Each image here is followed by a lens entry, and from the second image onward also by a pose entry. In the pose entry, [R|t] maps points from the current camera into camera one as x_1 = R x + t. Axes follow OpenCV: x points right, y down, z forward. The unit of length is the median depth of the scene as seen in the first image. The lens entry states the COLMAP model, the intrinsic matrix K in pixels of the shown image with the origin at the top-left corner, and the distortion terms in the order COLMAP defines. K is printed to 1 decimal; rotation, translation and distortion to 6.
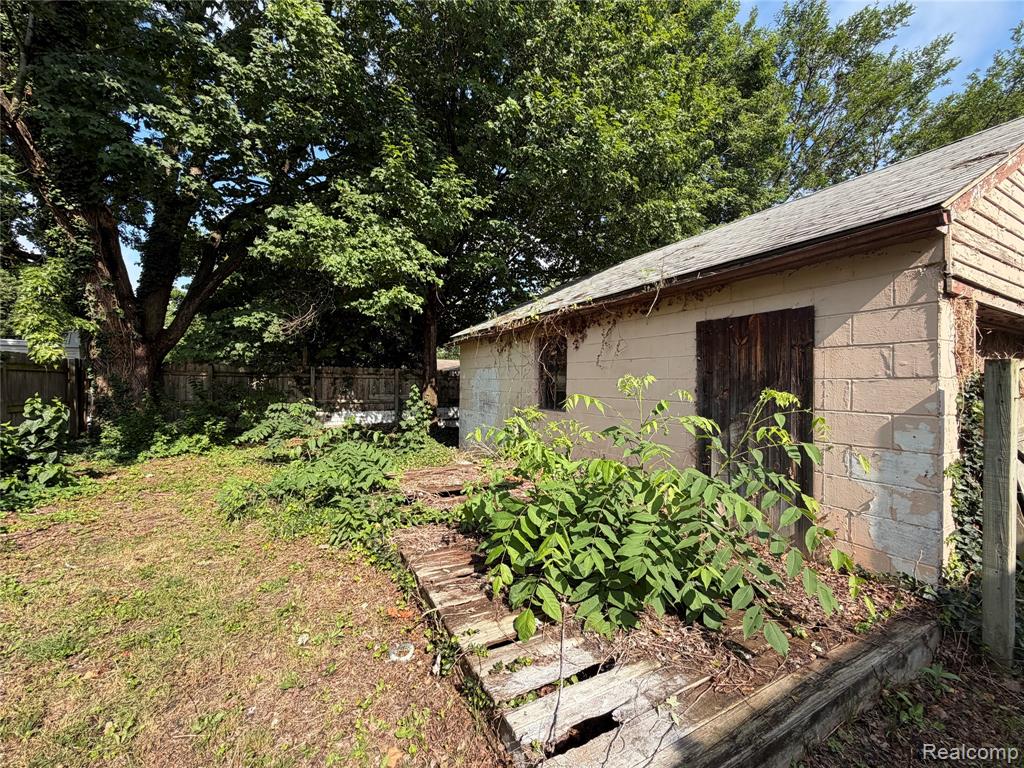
lens RADIAL K [[409.7, 0, 511.3], [0, 409.7, 384.7], [0, 0, 1]] dist [-0.003000, 0.000111]
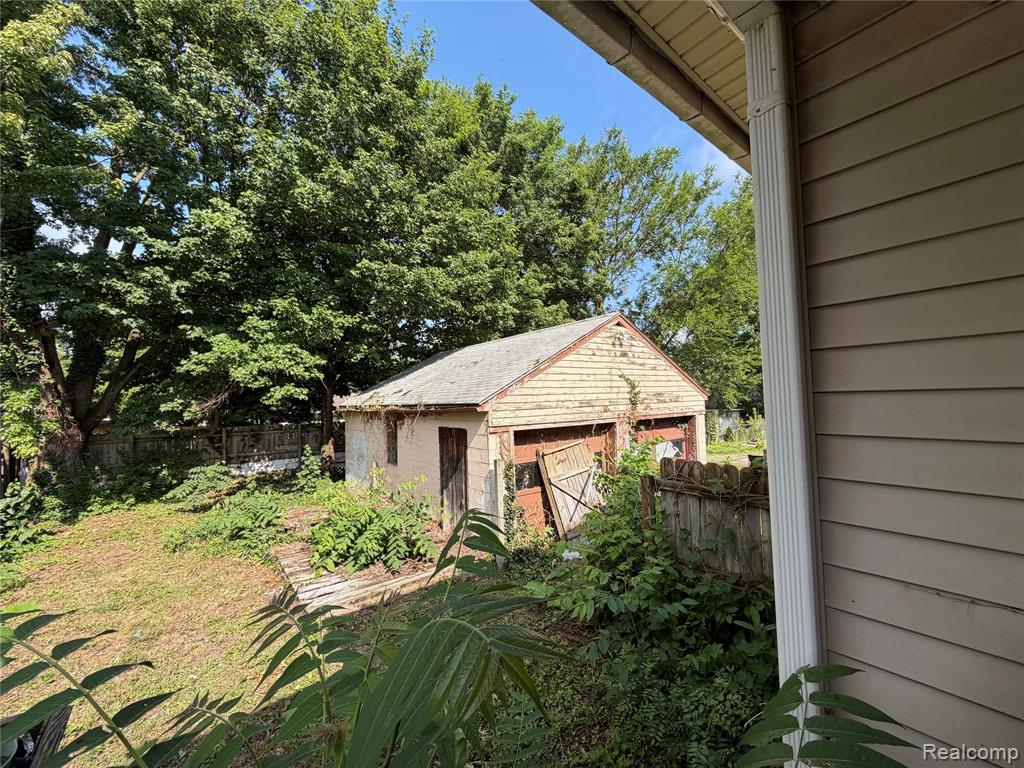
lens RADIAL K [[409.7, 0, 510.3], [0, 409.7, 385.4], [0, 0, 1]] dist [-0.003000, 0.000111]
pose [[0.985796, -0.033027, 0.164669, 0.292923], [0.040155, 0.998387, -0.040146, -0.159601], [-0.163077, 0.046188, 0.985532, -0.635269]]
